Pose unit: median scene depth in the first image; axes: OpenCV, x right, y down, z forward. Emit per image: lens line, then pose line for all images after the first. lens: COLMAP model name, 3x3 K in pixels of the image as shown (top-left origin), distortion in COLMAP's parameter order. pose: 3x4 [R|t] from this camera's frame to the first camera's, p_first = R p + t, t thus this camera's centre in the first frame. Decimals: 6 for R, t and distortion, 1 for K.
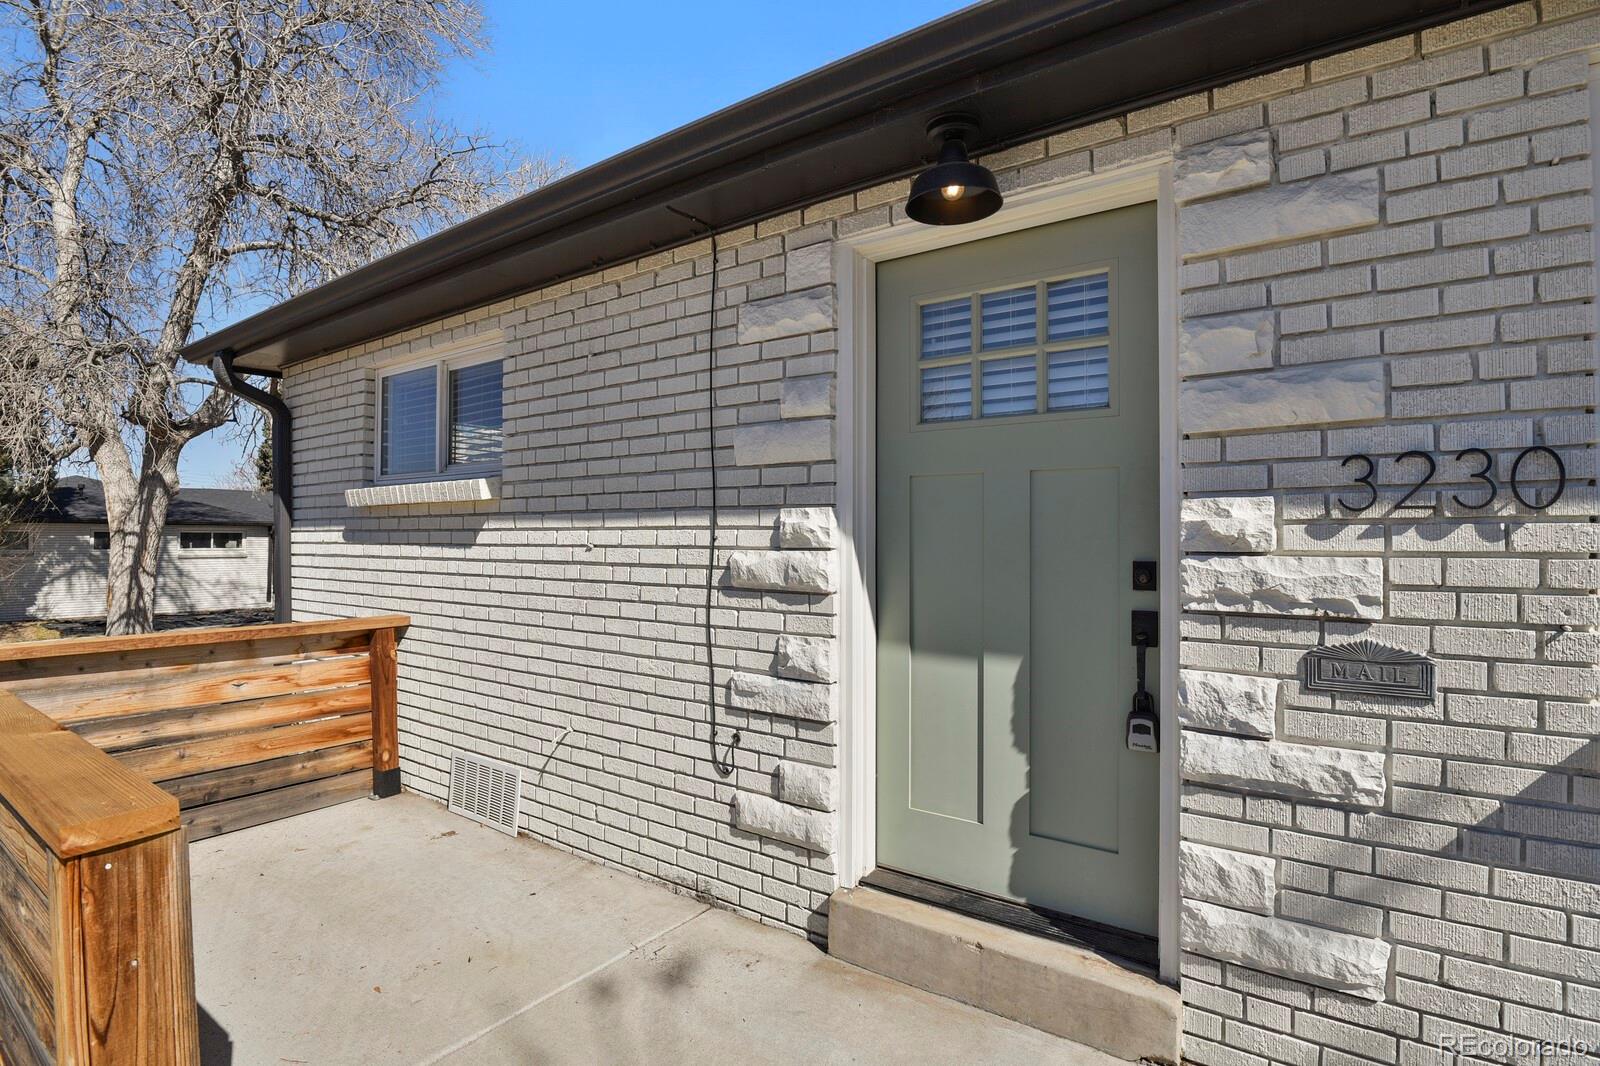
lens RADIAL K [[783.9, 0, 814.4], [0, 783.9, 533.0], [0, 0, 1]] dist [-0.023077, -0.004492]
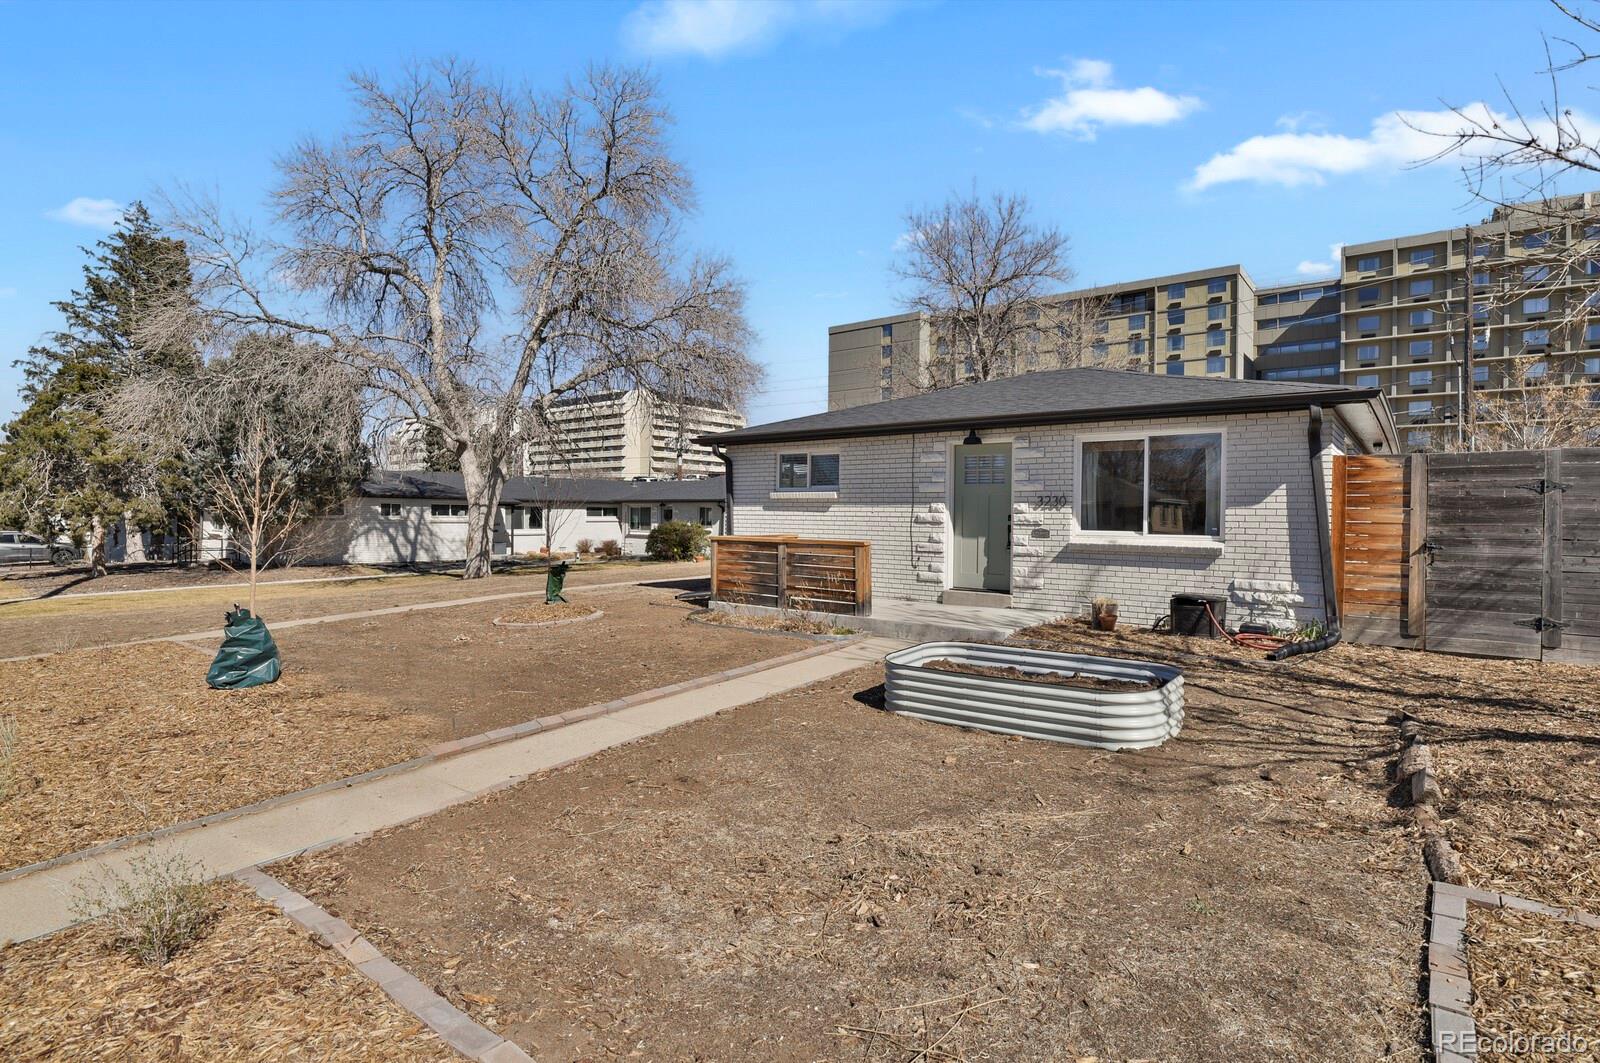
lens RADIAL K [[783.9, 0, 816.8], [0, 783.9, 525.9], [0, 0, 1]] dist [-0.023077, -0.004492]
pose [[0.998979, 0.009858, -0.044096, -0.468655], [-0.008871, 0.999707, 0.022524, 0.002807], [0.044305, -0.022110, 0.998773, -3.221850]]
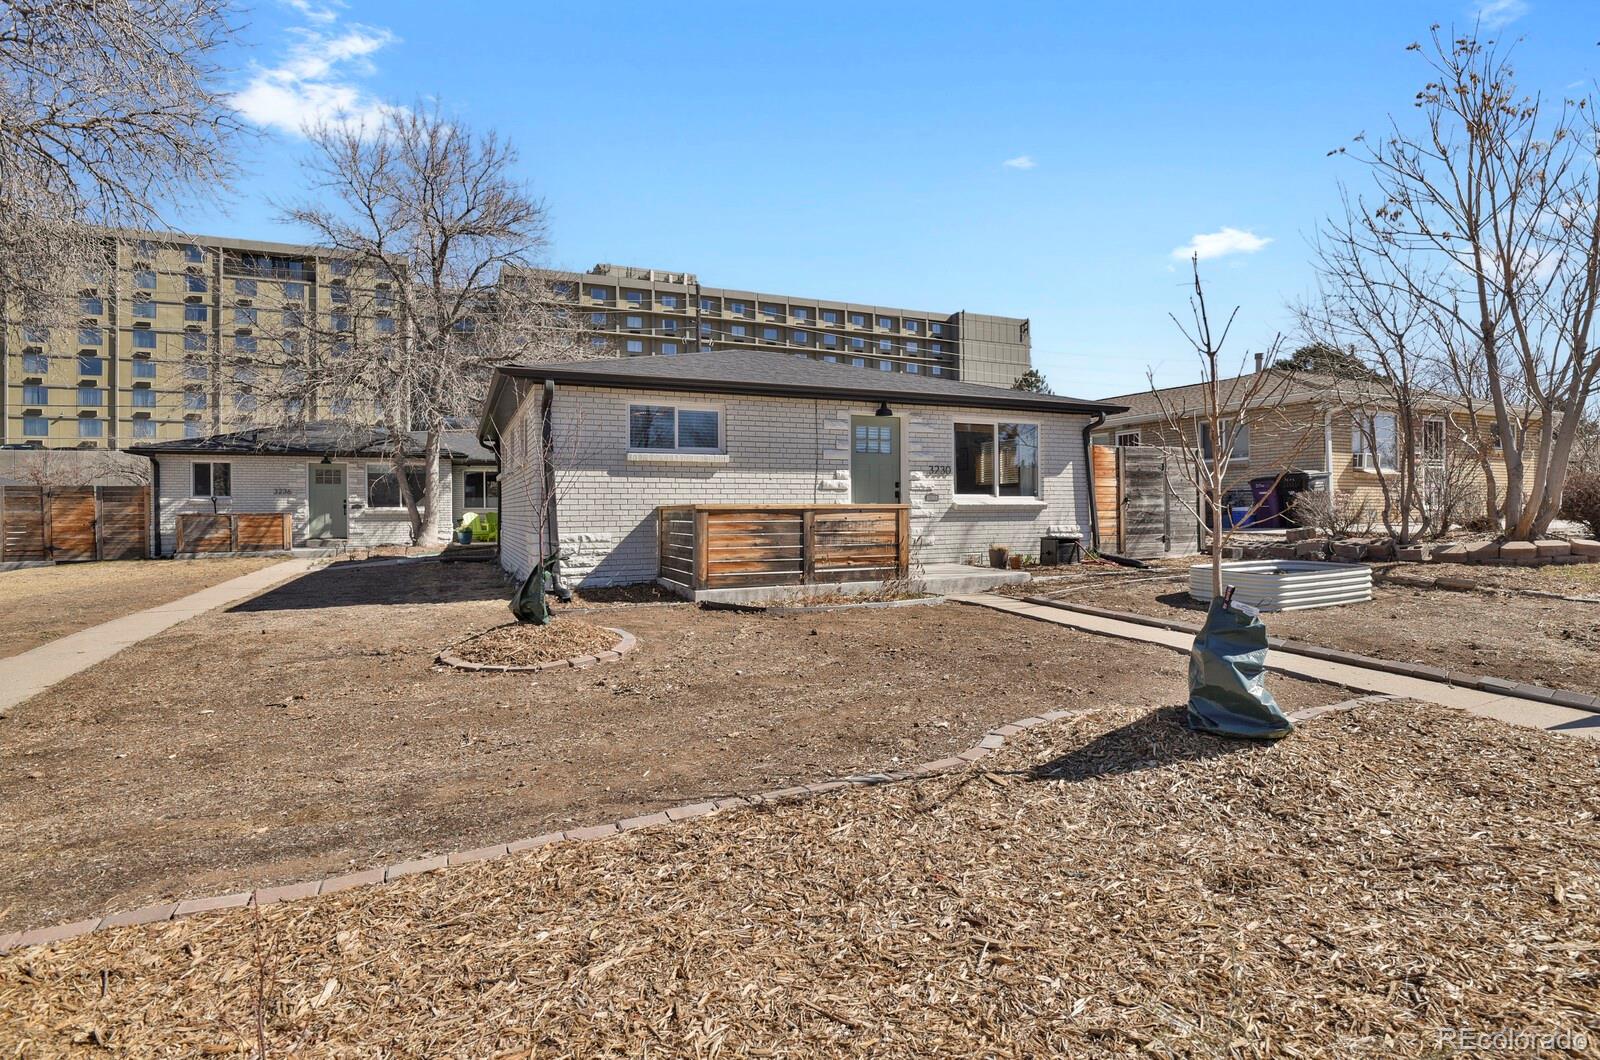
lens RADIAL K [[783.9, 0, 802.8], [0, 783.9, 517.4], [0, 0, 1]] dist [-0.023077, -0.004492]
pose [[0.509880, -0.012847, 0.860150, -3.777901], [0.001387, 0.999899, 0.014112, 0.165087], [-0.860244, -0.006003, 0.509847, -1.011090]]
